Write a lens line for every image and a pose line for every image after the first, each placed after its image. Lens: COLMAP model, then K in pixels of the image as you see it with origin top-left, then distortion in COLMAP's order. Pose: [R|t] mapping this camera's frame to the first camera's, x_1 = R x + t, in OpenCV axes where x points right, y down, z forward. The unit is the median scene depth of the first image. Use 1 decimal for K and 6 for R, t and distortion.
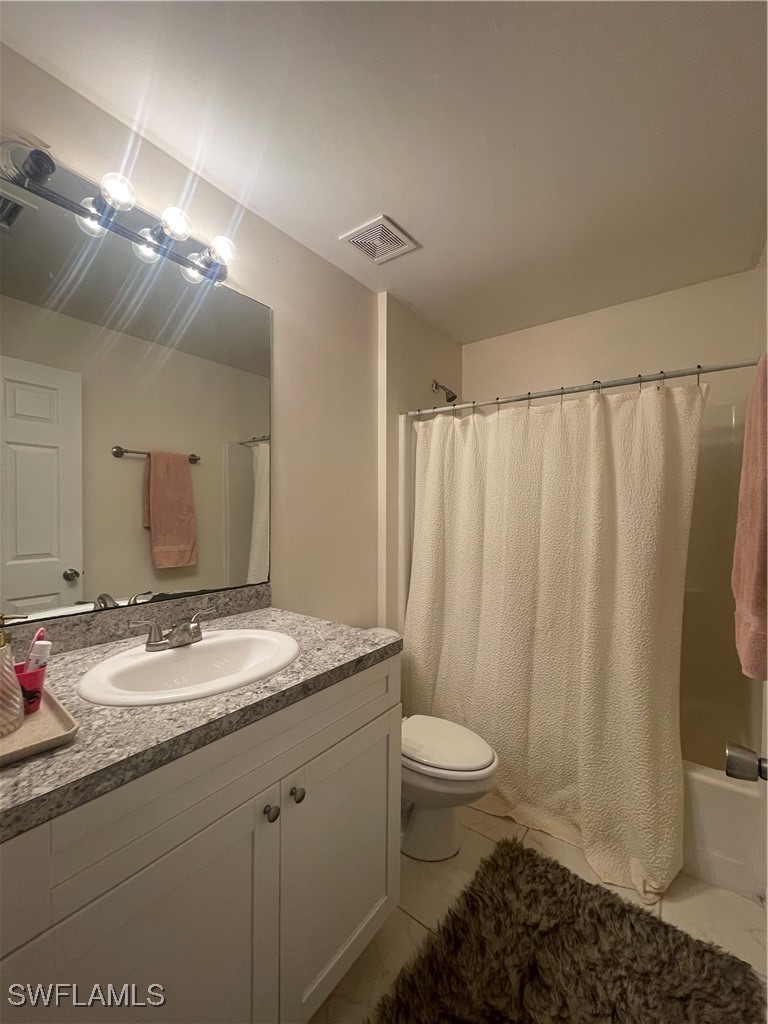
lens RADIAL K [[414.5, 0, 374.0], [0, 414.5, 514.3], [0, 0, 1]] dist [-0.002942, -0.000127]
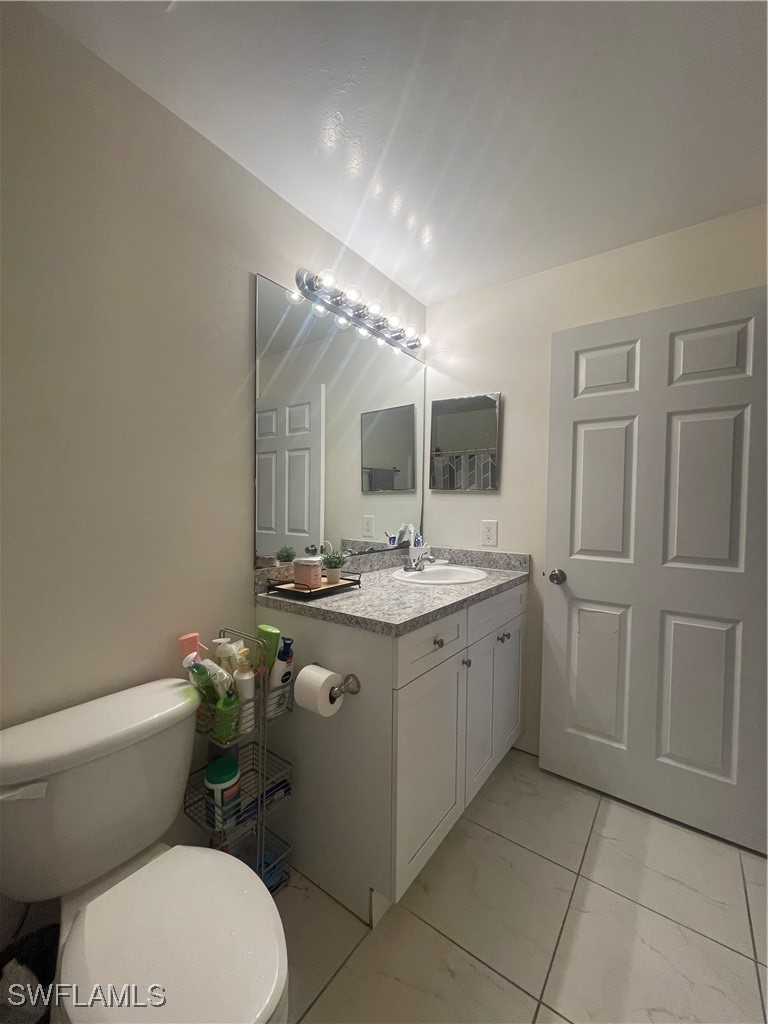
lens RADIAL K [[414.5, 0, 393.5], [0, 414.5, 510.6], [0, 0, 1]] dist [-0.002942, -0.000127]
pose [[0.999851, 0.013303, 0.011044, -0.822371], [-0.013661, 0.999361, 0.033026, -0.015225], [-0.010597, -0.033172, 0.999393, -1.131911]]
